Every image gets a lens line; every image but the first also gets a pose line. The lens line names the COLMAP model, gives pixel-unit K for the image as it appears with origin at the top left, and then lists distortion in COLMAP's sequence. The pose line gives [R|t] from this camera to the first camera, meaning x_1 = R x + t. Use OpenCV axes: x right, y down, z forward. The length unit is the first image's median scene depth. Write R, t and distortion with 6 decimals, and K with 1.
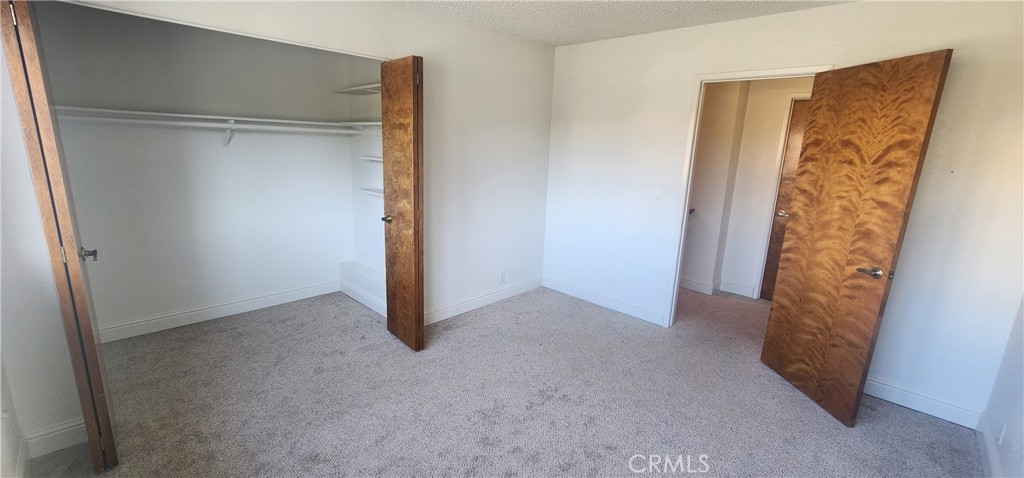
lens RADIAL K [[422.7, 0, 511.5], [0, 422.7, 240.1], [0, 0, 1]] dist [-0.004642, 0.002291]
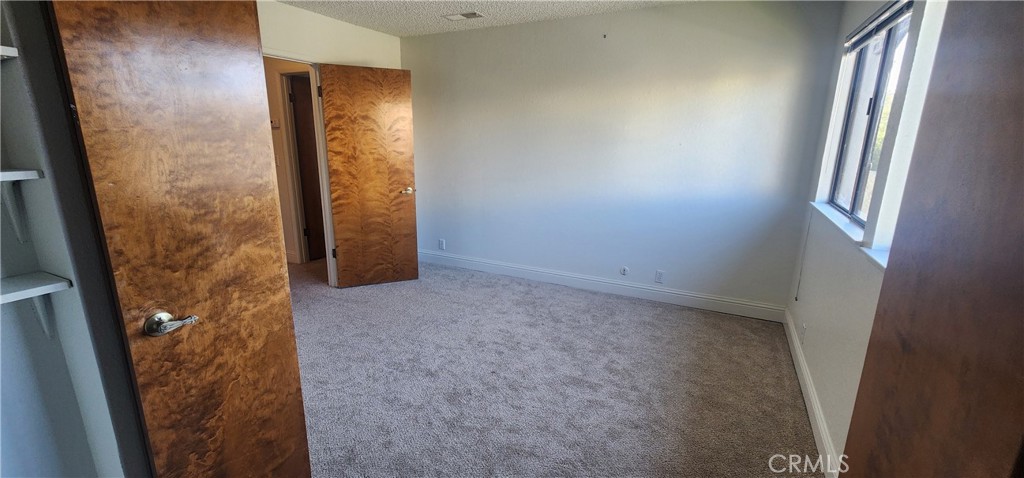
lens RADIAL K [[422.7, 0, 507.5], [0, 422.7, 238.4], [0, 0, 1]] dist [-0.004642, 0.002291]
pose [[-0.295219, -0.268398, 0.916956, -0.810997], [0.195608, 0.922423, 0.332976, -0.212446], [-0.935192, 0.277665, -0.219815, 0.883657]]
